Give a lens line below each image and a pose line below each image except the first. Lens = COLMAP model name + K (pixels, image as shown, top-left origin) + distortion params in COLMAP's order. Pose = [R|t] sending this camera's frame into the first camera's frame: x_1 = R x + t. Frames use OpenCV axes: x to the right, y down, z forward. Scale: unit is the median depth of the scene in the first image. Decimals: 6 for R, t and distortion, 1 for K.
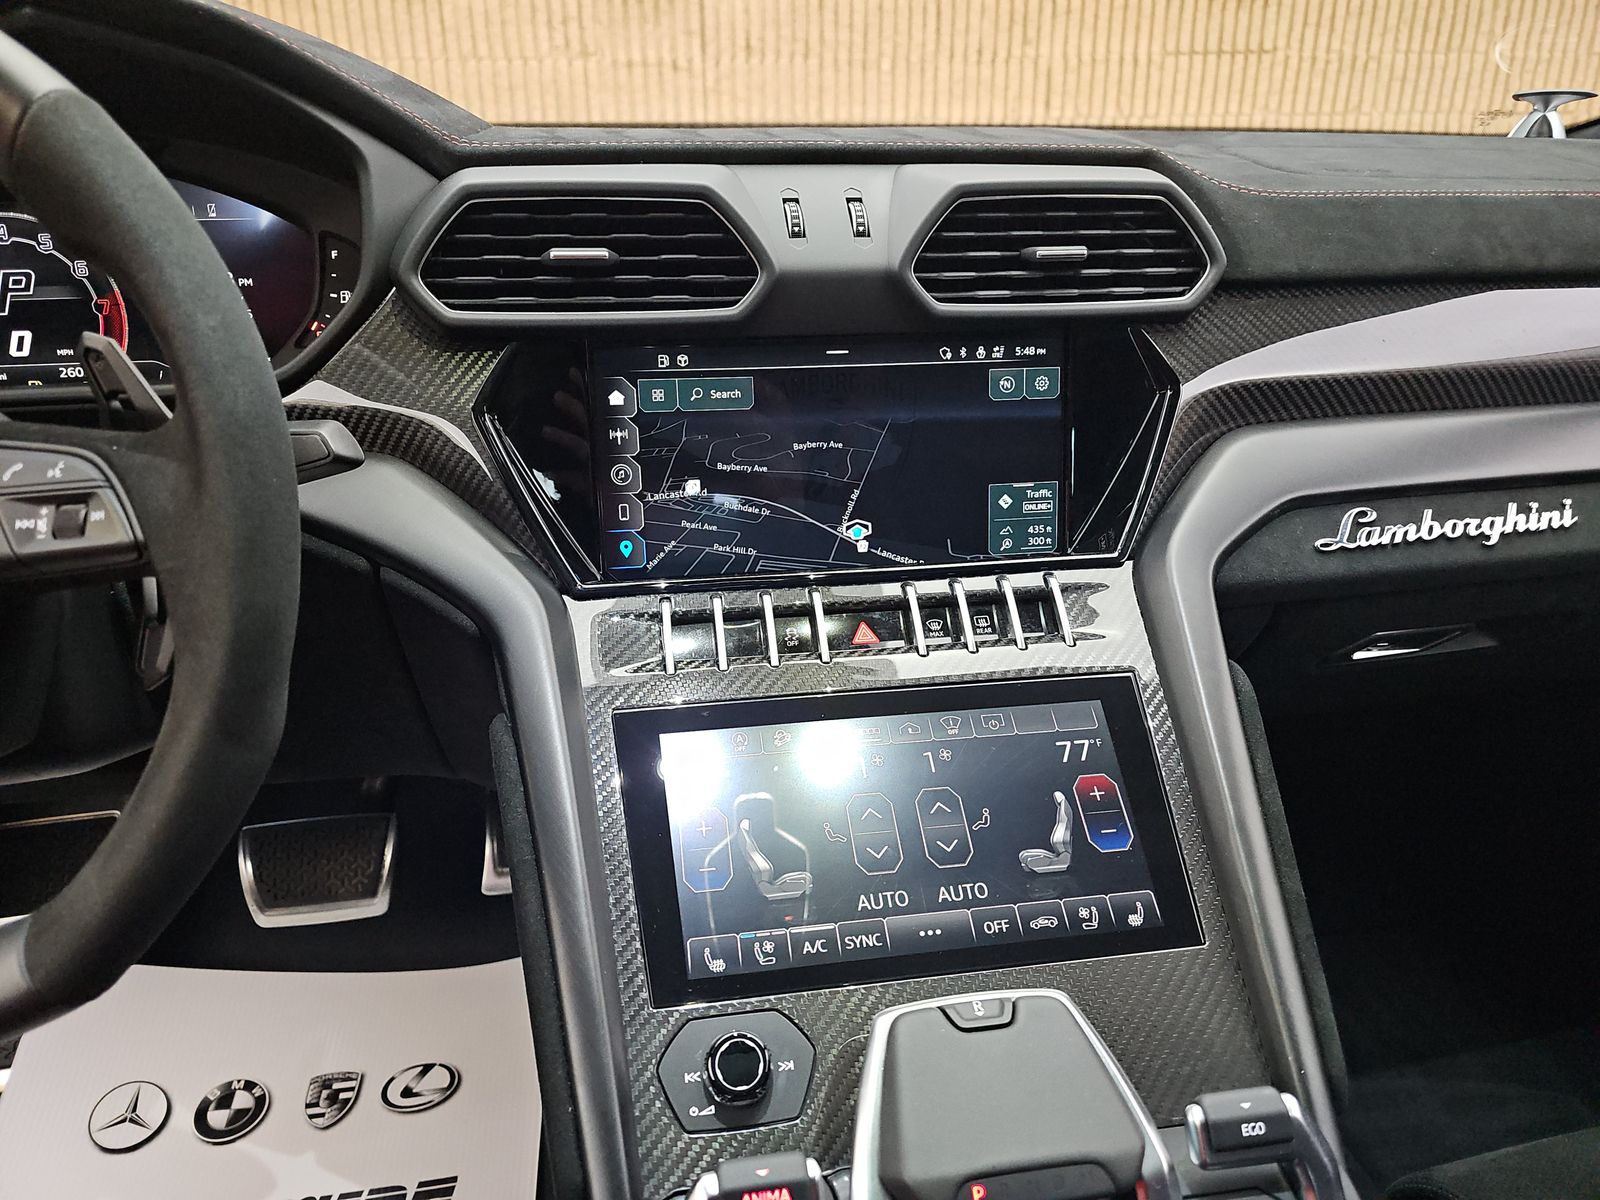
lens RADIAL K [[1099.0, 0, 800.6], [0, 1099.0, 614.6], [0, 0, 1]] dist [-0.005737, -0.002451]
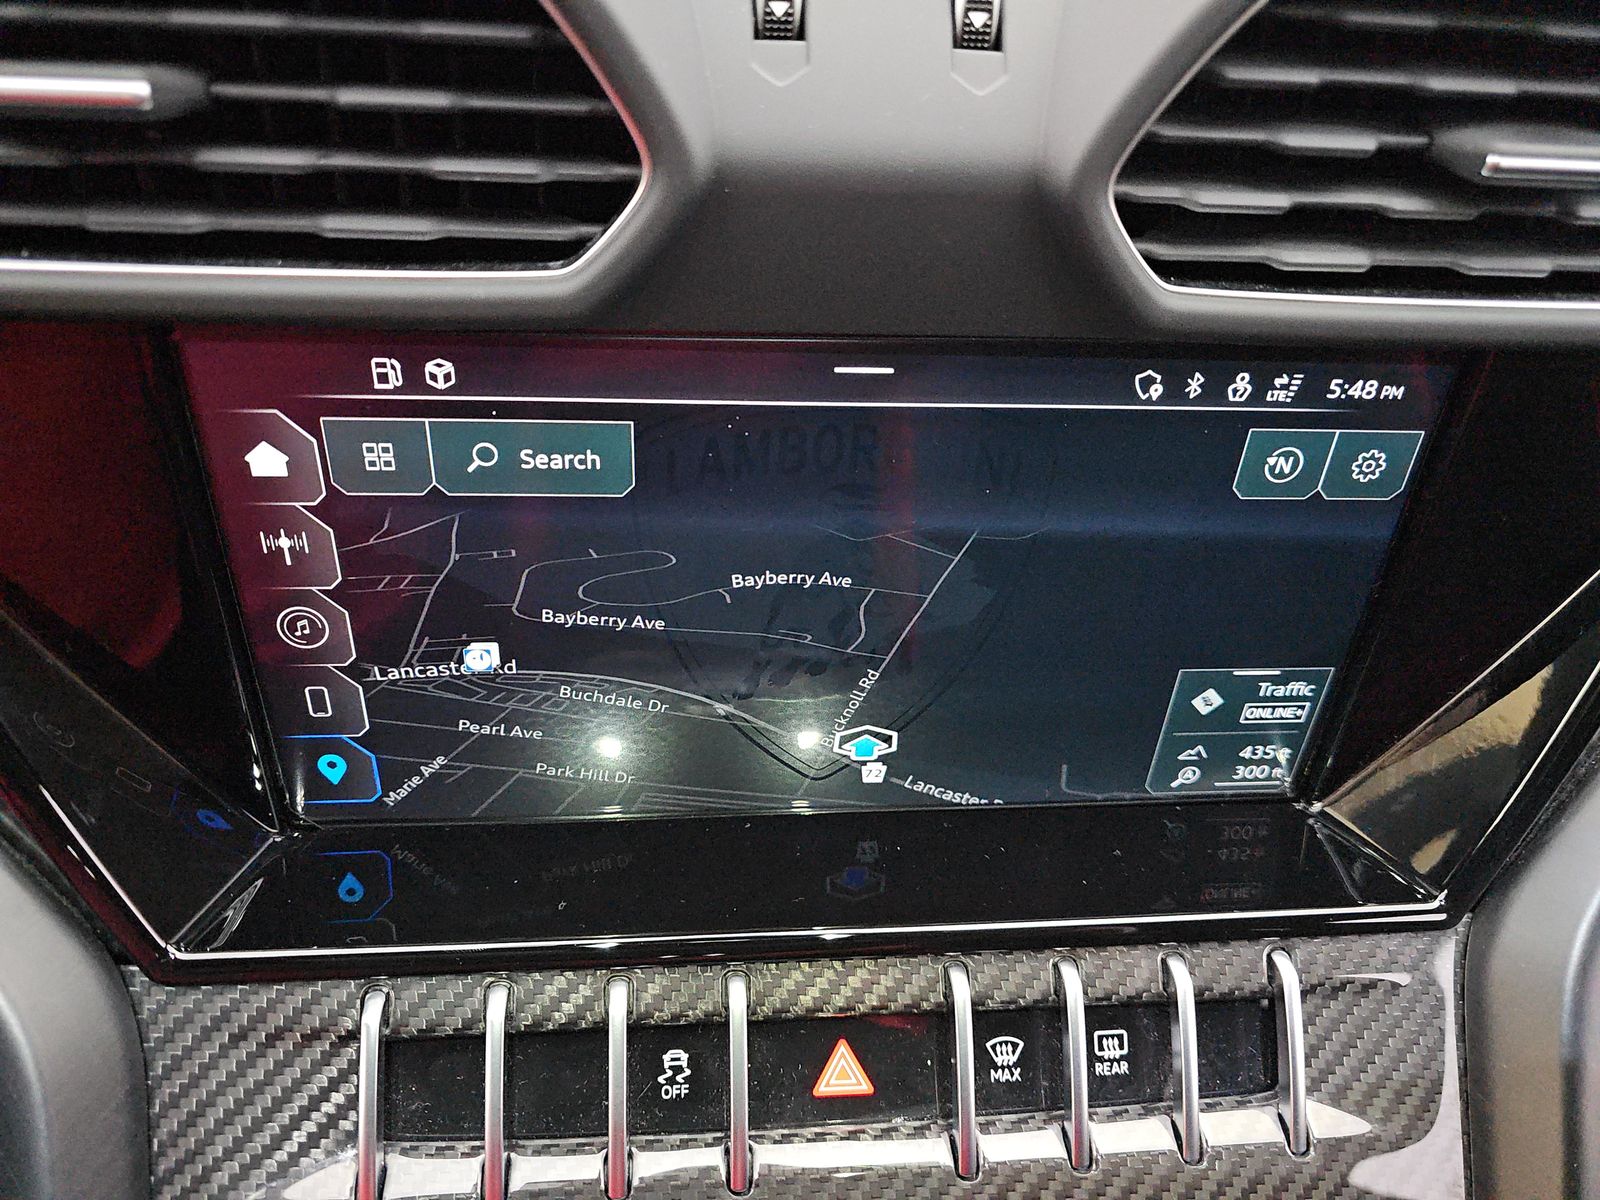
lens RADIAL K [[1135.6, 0, 799.8], [0, 1135.6, 599.6], [0, 0, 1]] dist [-0.023385, -0.000859]
pose [[0.994681, 0.102981, 0.002008, 0.018835], [-0.096180, 0.921663, 0.375881, -0.308204], [0.036857, -0.374075, 0.926666, 0.611009]]
